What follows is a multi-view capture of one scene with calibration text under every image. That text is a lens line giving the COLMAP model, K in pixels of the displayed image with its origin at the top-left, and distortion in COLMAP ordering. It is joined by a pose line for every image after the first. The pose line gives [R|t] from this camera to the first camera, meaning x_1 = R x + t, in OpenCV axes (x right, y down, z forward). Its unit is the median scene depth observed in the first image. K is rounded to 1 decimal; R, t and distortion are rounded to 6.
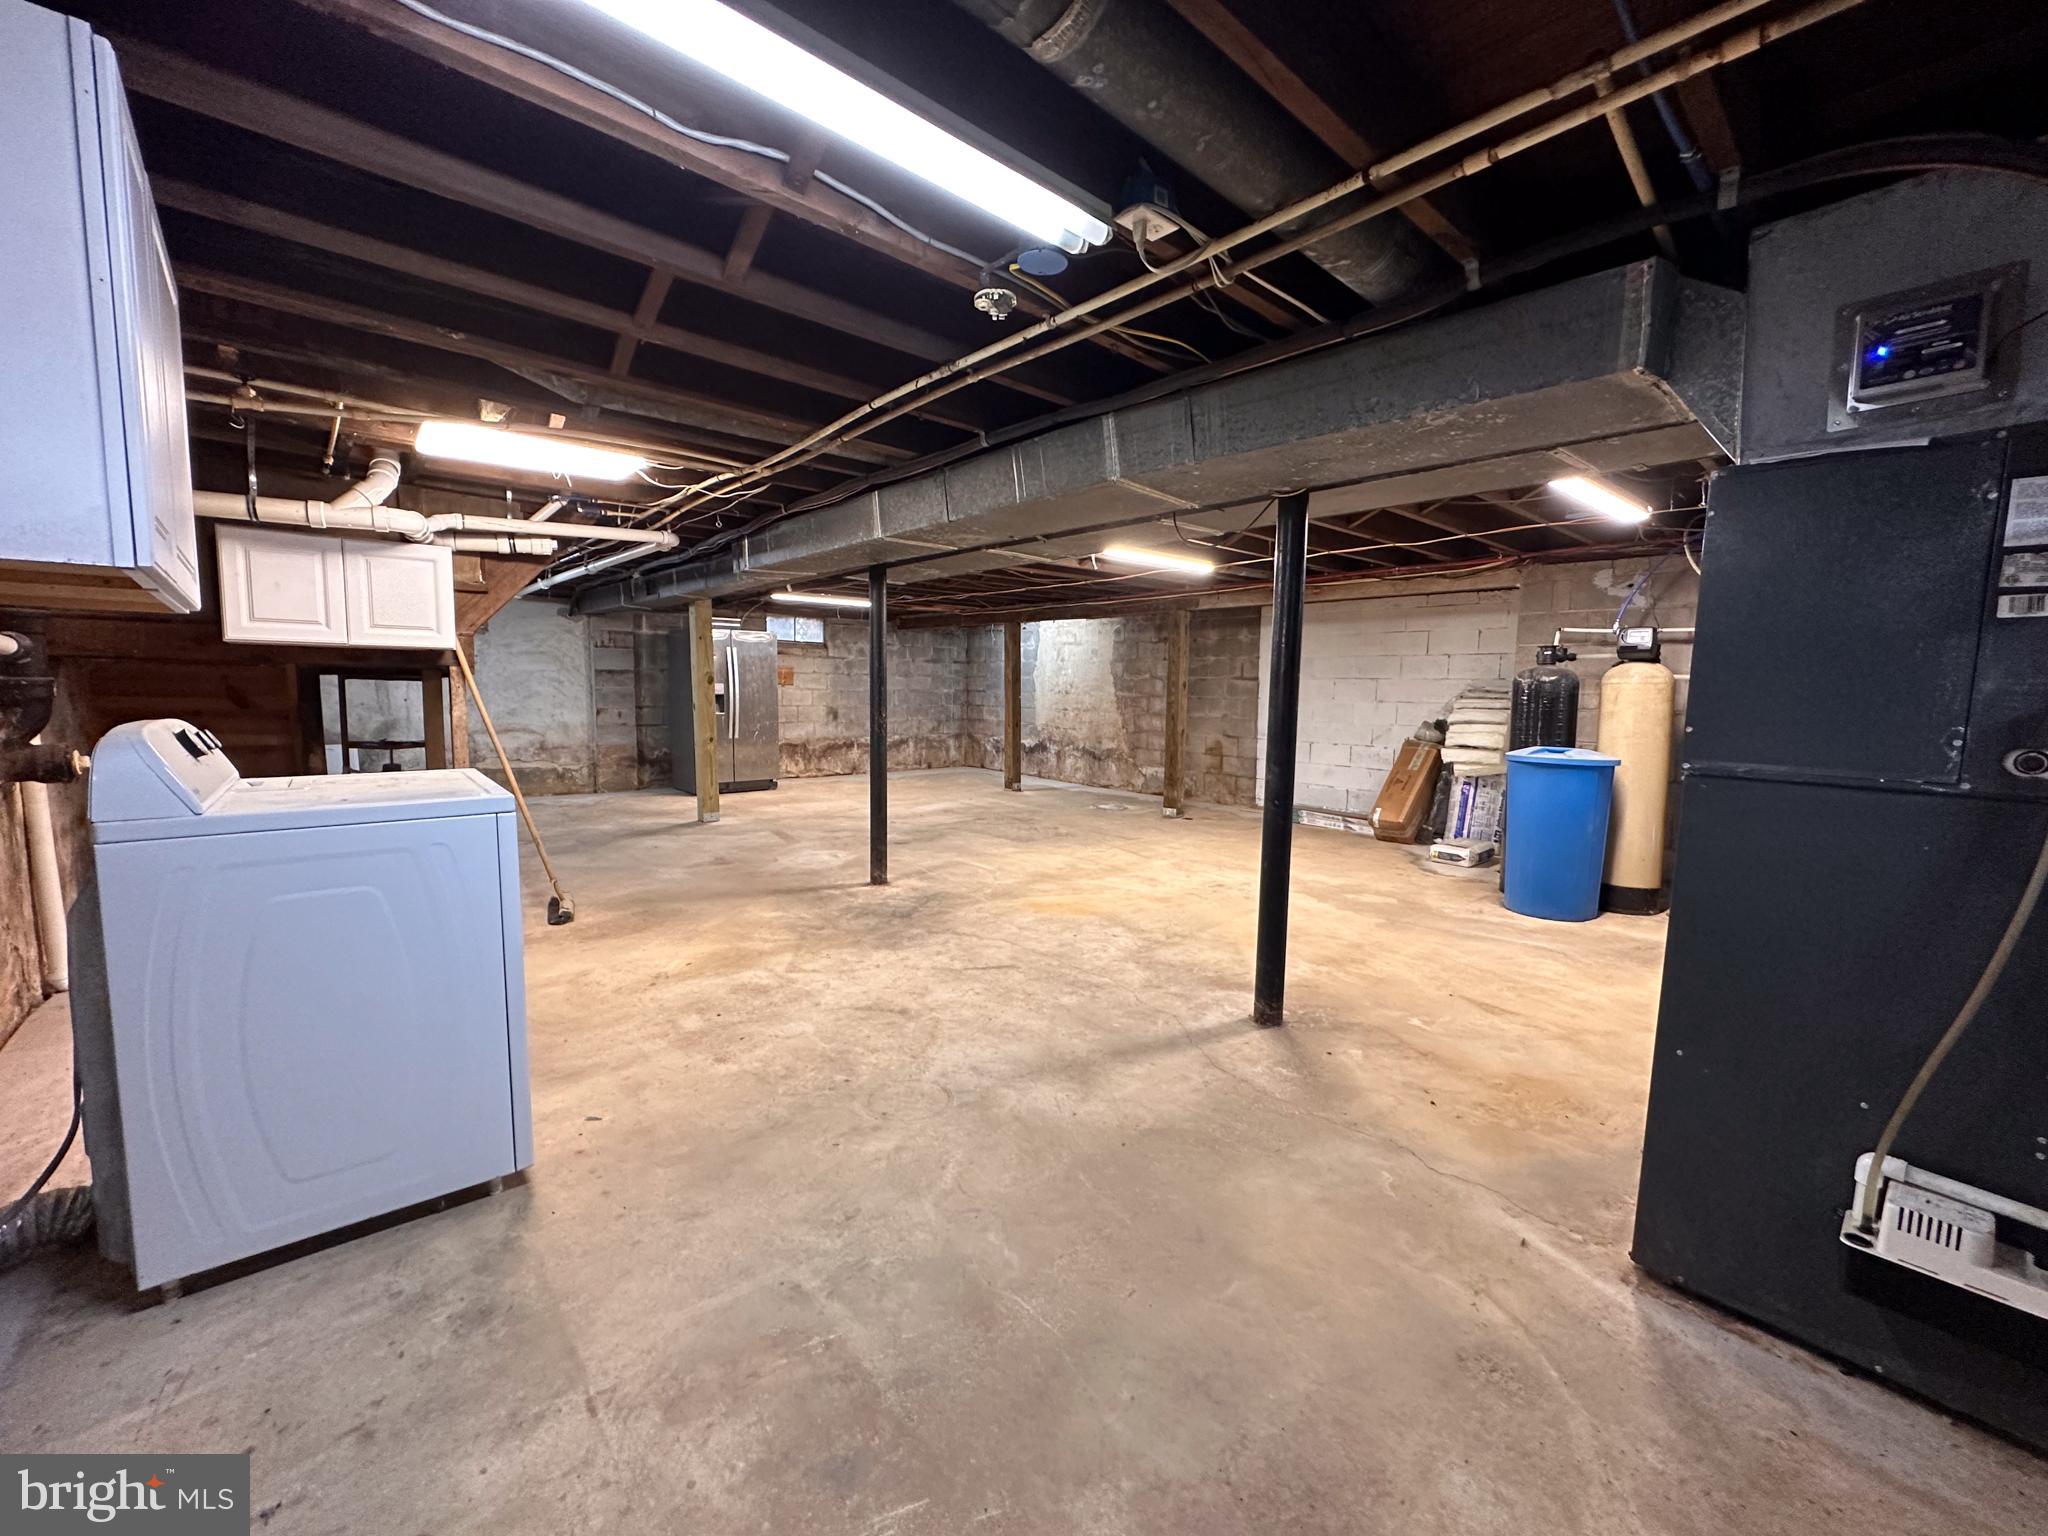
lens RADIAL K [[816.3, 0, 1021.4], [0, 816.3, 764.1], [0, 0, 1]] dist [-0.002072, 0.000527]
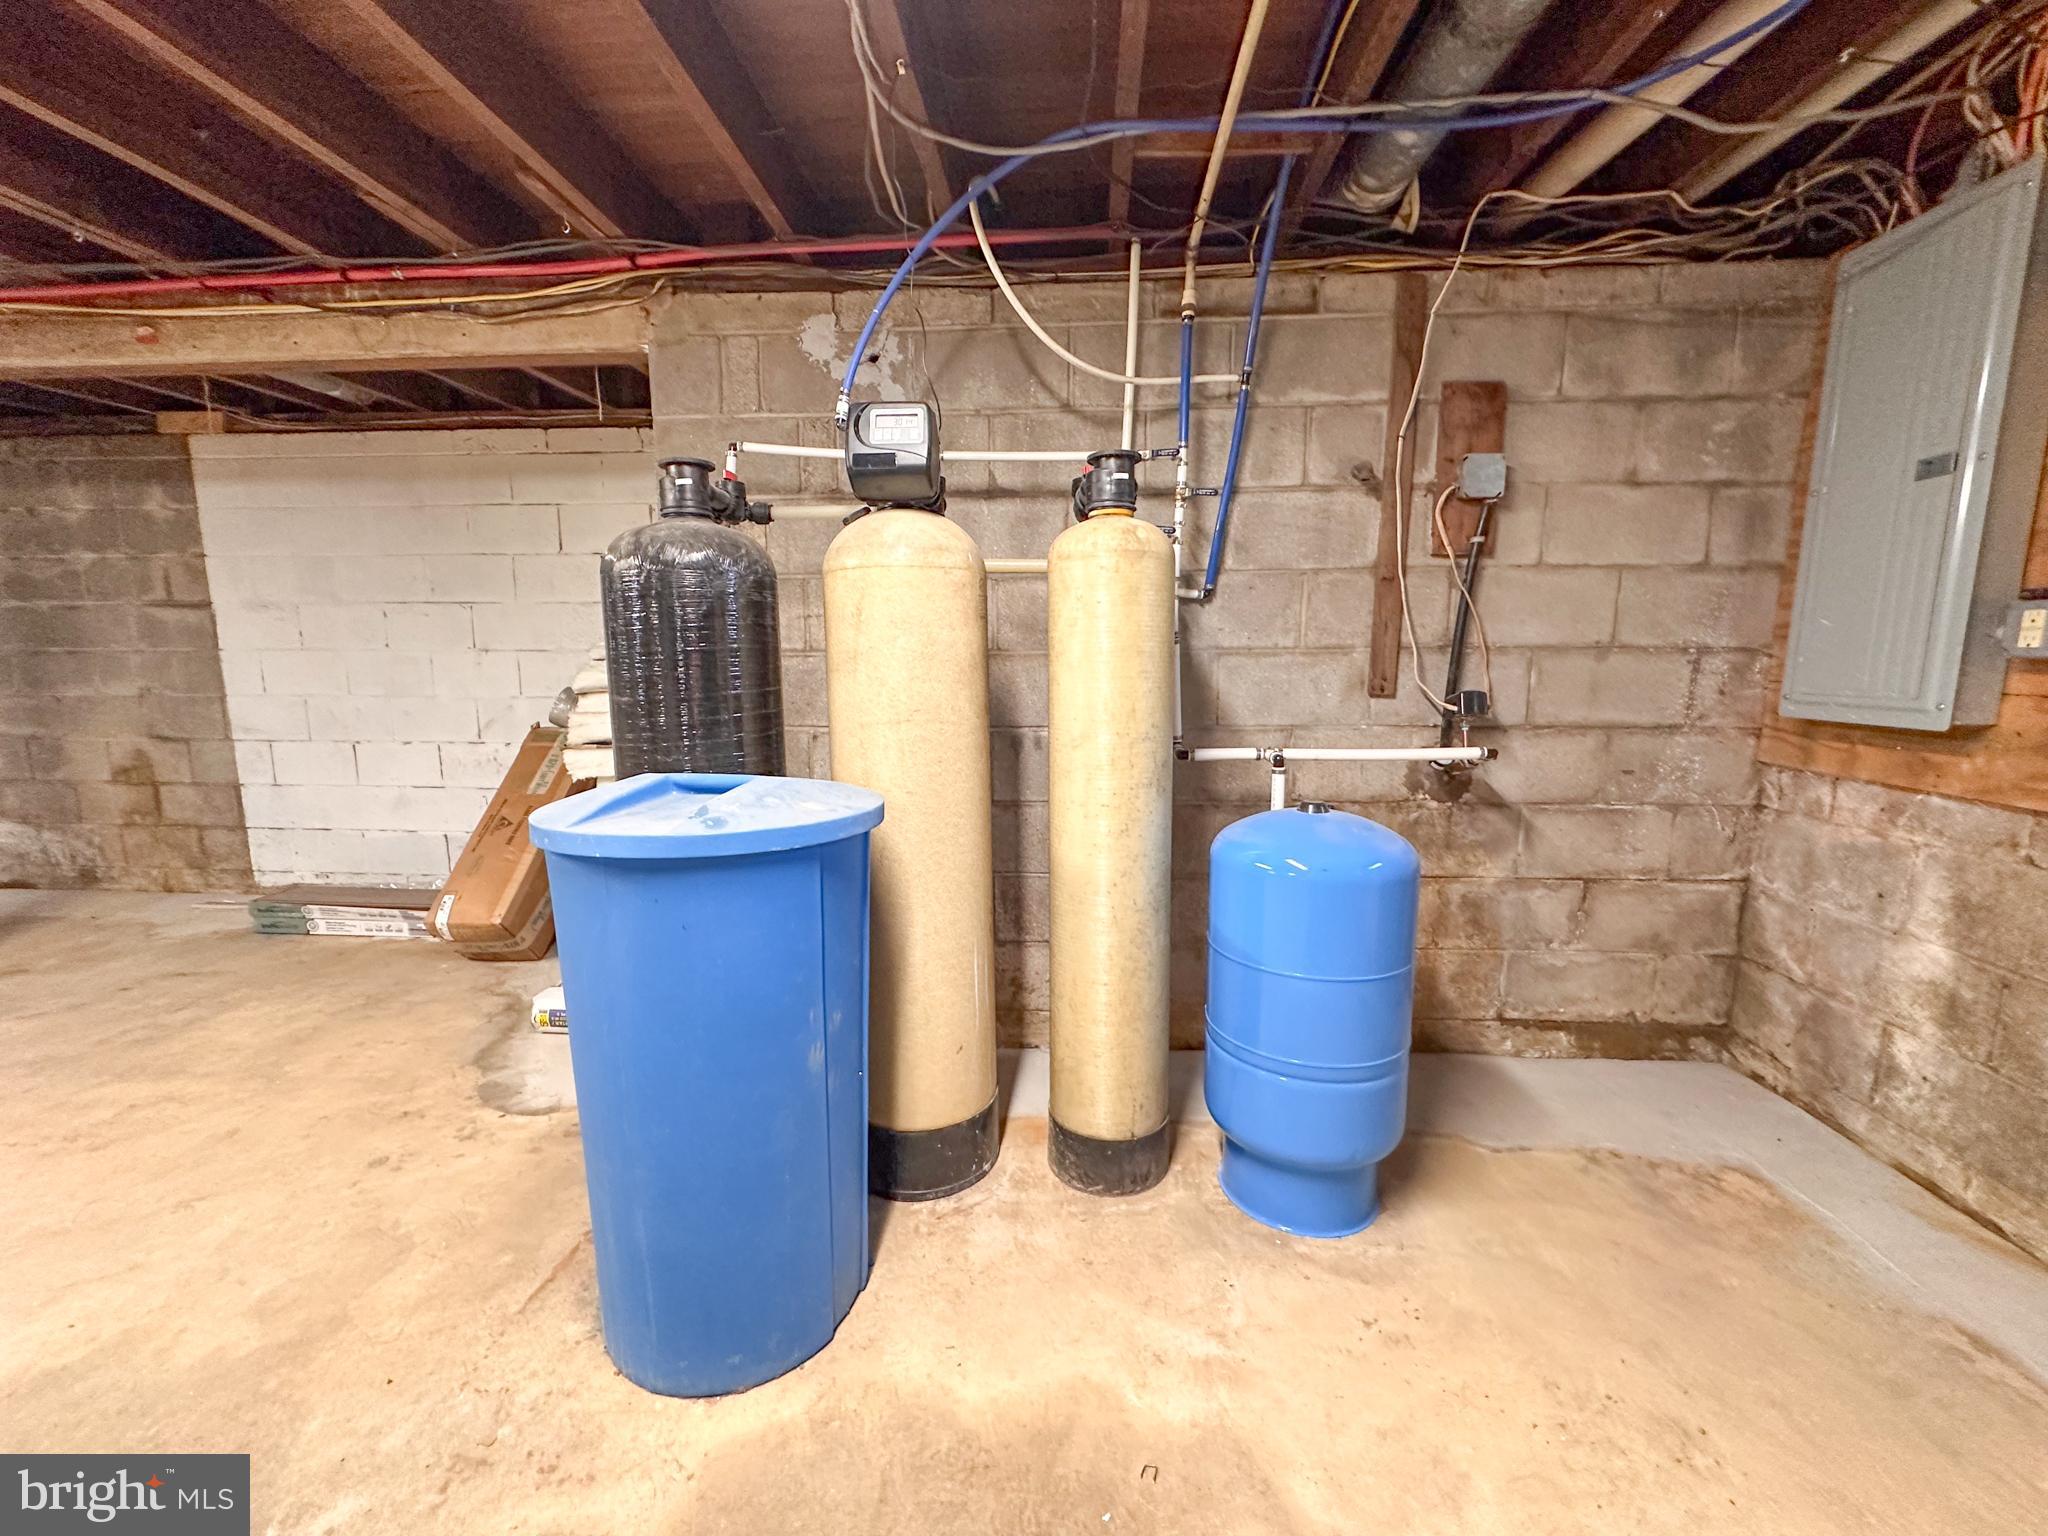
lens RADIAL K [[816.3, 0, 1016.7], [0, 816.3, 766.5], [0, 0, 1]] dist [-0.002072, 0.000527]
pose [[0.714239, -0.111257, 0.691003, 0.311448], [0.075724, 0.993773, 0.081735, -0.022843], [-0.695794, -0.006053, 0.718216, 0.413863]]
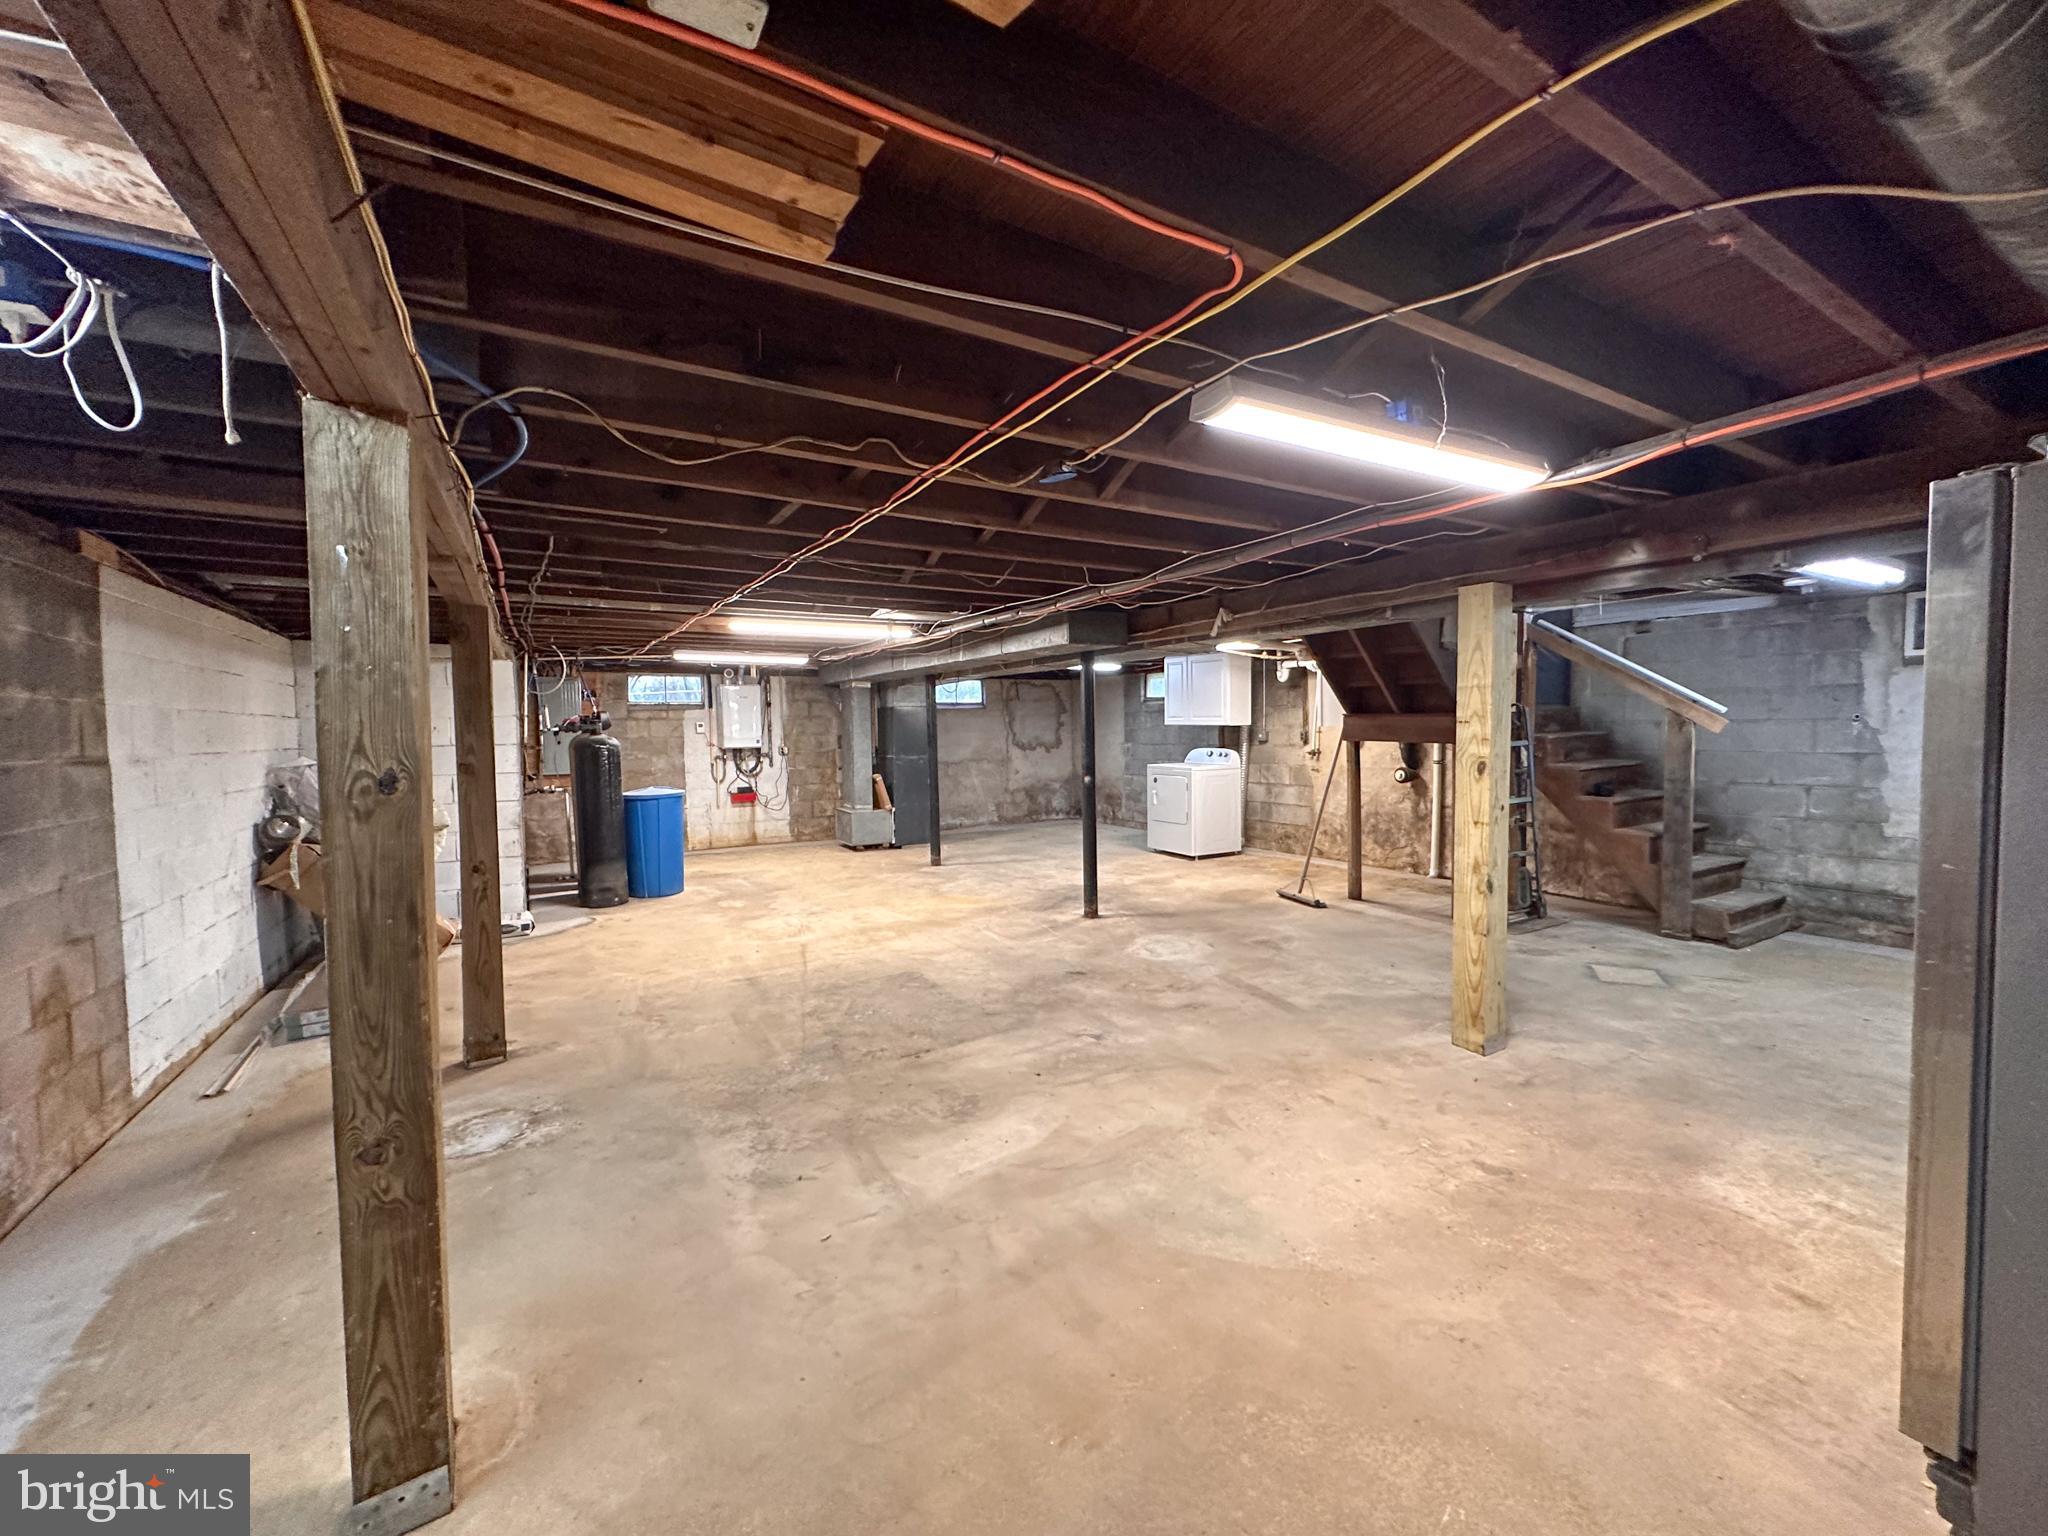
lens RADIAL K [[816.3, 0, 1019.9], [0, 816.3, 766.7], [0, 0, 1]] dist [-0.002072, 0.000527]
pose [[-0.981460, -0.006221, 0.191564, -0.193230], [0.022243, 0.989023, 0.146079, -0.158365], [-0.190370, 0.147631, -0.970548, 1.382401]]
